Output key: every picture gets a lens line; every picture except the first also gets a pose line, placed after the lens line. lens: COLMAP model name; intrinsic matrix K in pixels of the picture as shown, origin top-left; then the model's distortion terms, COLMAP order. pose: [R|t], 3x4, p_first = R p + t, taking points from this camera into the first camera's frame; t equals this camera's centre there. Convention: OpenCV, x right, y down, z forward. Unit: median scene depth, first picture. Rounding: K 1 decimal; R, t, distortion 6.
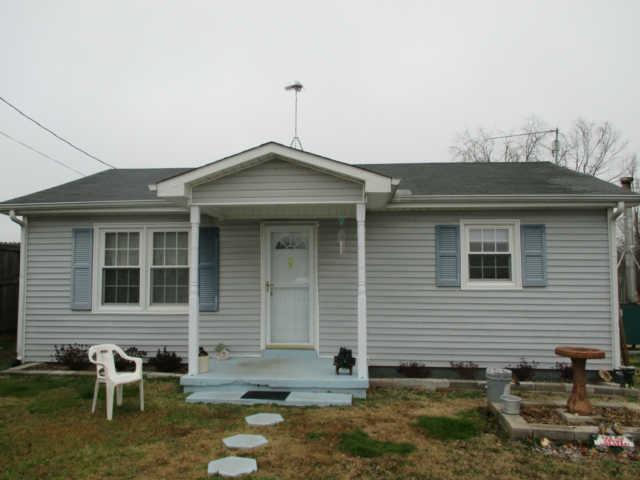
lens RADIAL K [[554.7, 0, 318.7], [0, 554.7, 236.3], [0, 0, 1]] dist [-0.003035, -0.008043]
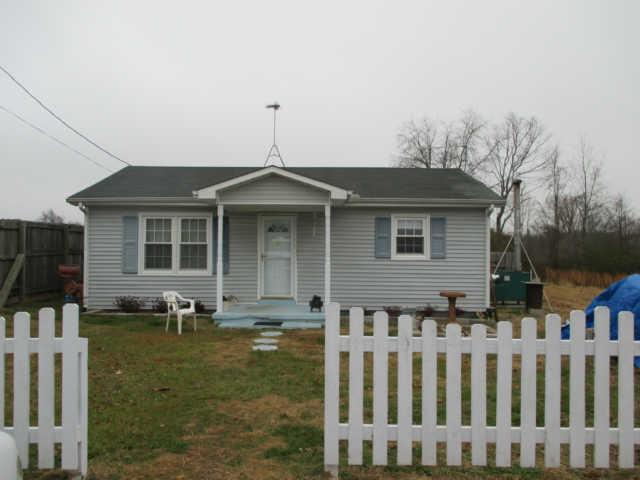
lens RADIAL K [[554.7, 0, 319.0], [0, 554.7, 243.7], [0, 0, 1]] dist [-0.003035, -0.008043]
pose [[0.995959, 0.008001, 0.089455, -0.076046], [-0.013172, 0.998267, 0.057360, -0.032846], [-0.088841, -0.058307, 0.994338, -0.488725]]
